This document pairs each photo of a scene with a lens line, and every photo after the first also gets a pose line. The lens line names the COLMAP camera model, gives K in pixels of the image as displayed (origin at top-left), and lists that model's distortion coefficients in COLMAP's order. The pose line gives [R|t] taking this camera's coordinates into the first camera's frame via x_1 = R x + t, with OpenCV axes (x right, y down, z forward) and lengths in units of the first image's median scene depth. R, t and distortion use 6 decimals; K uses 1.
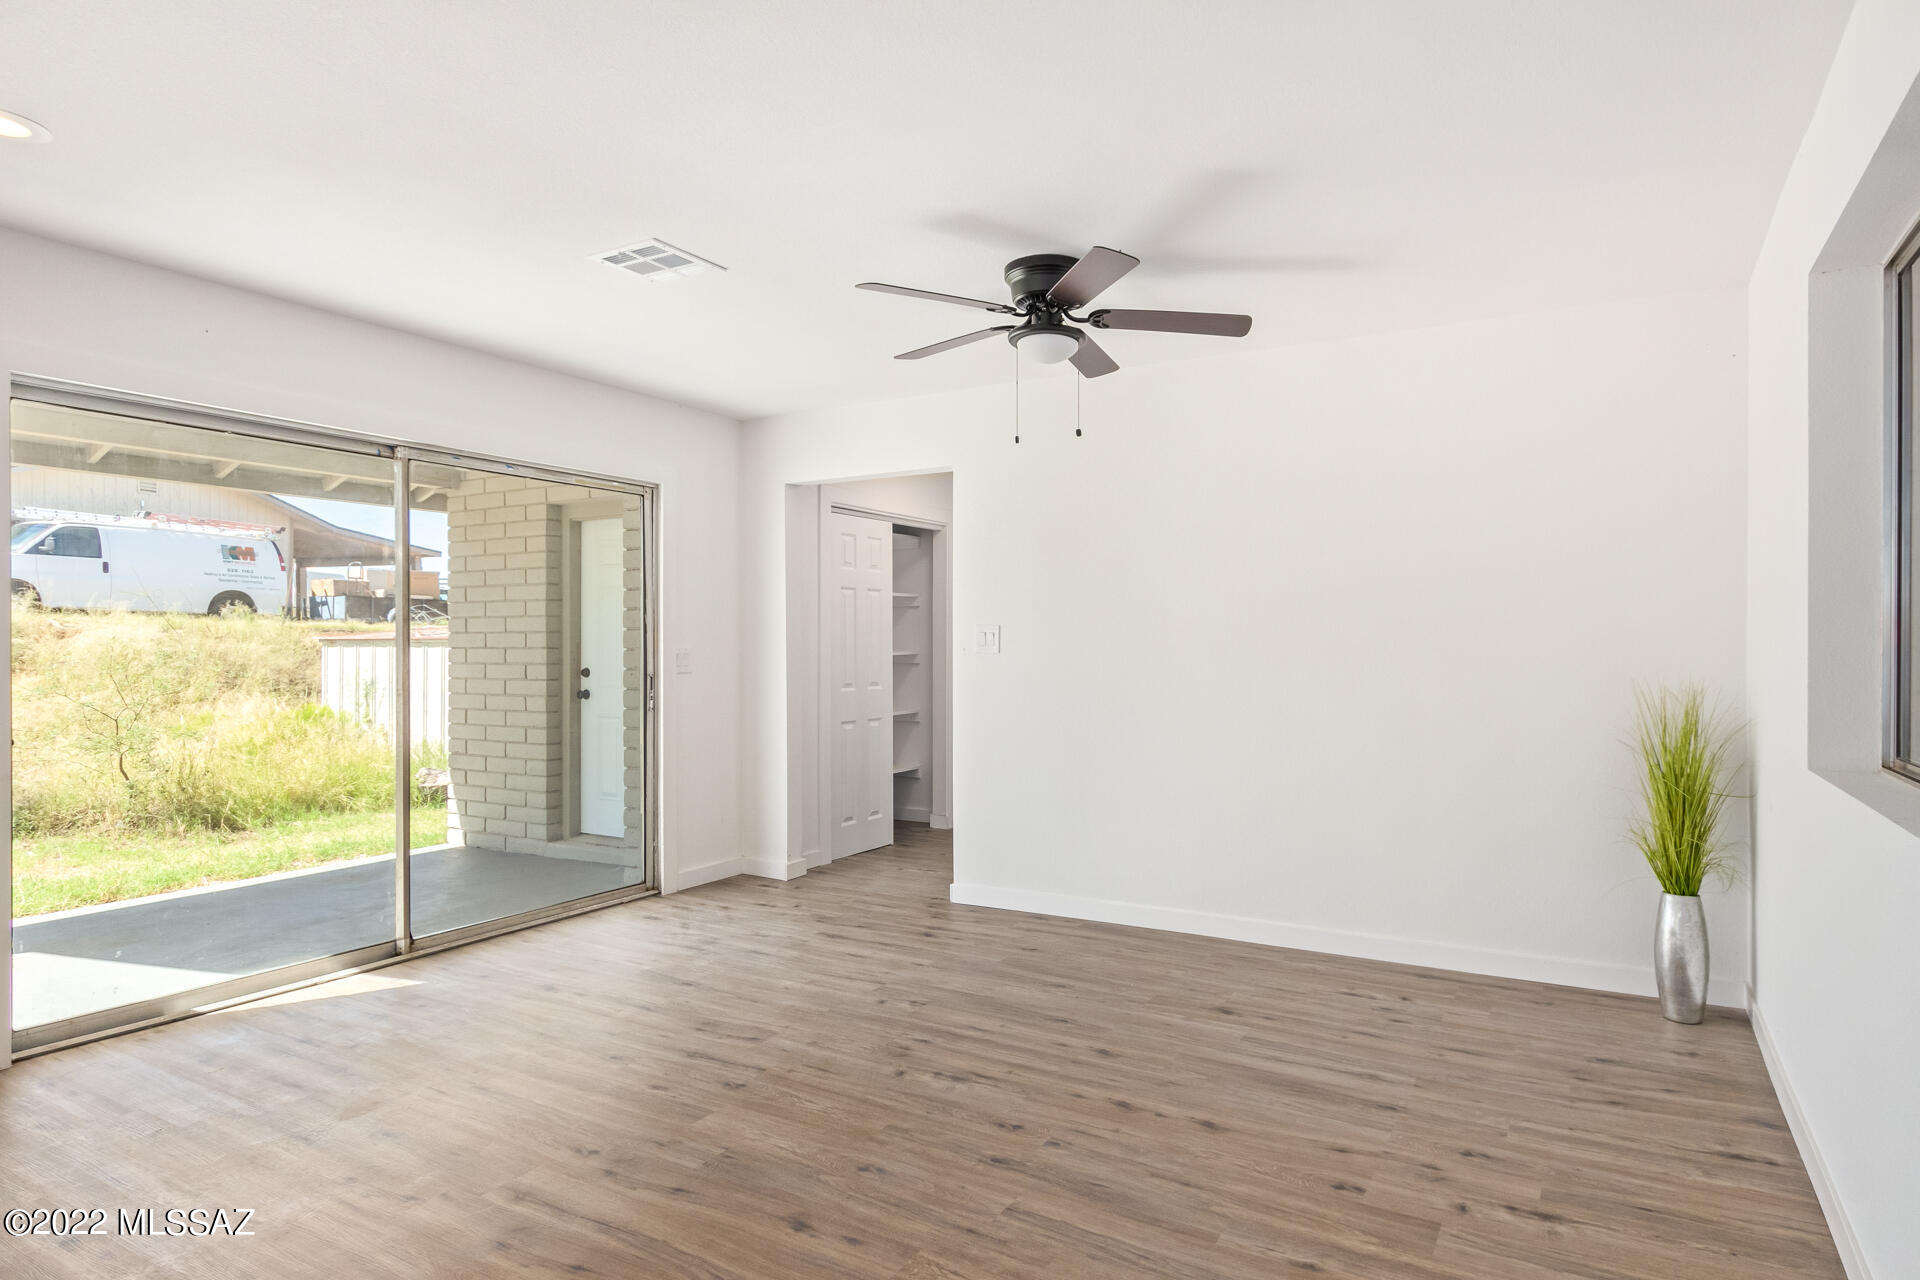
lens RADIAL K [[1068.0, 0, 1018.0], [0, 1068.0, 656.3], [0, 0, 1]] dist [0.002972, 0.001981]
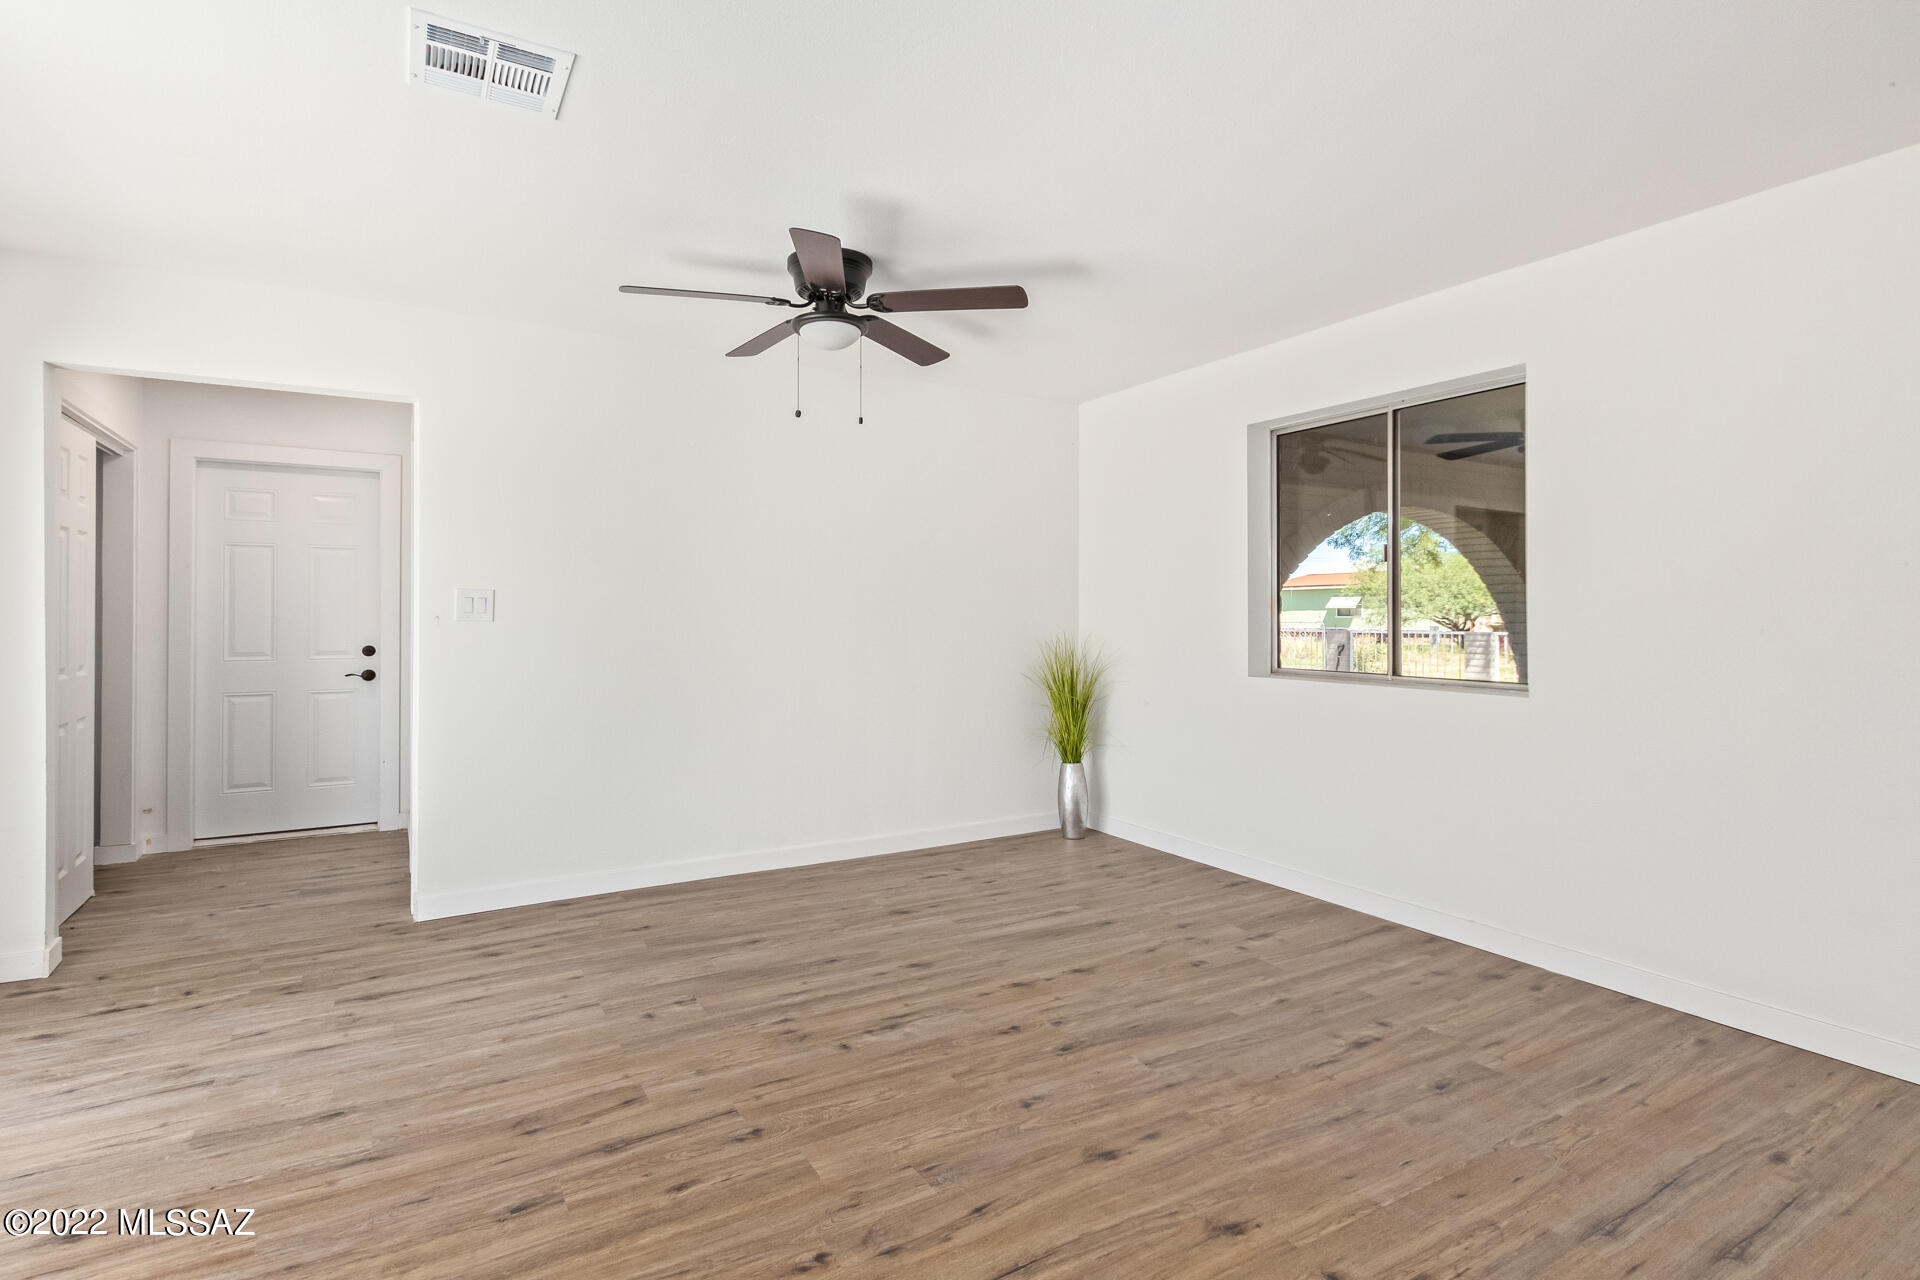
lens RADIAL K [[897.4, 0, 952.0], [0, 897.4, 619.2], [0, 0, 1]] dist [0.011127, -0.003857]
pose [[0.519981, -0.001048, 0.854177, -0.691390], [0.005707, 0.999981, -0.002247, -0.001762], [-0.854159, 0.006044, 0.519977, 0.433924]]
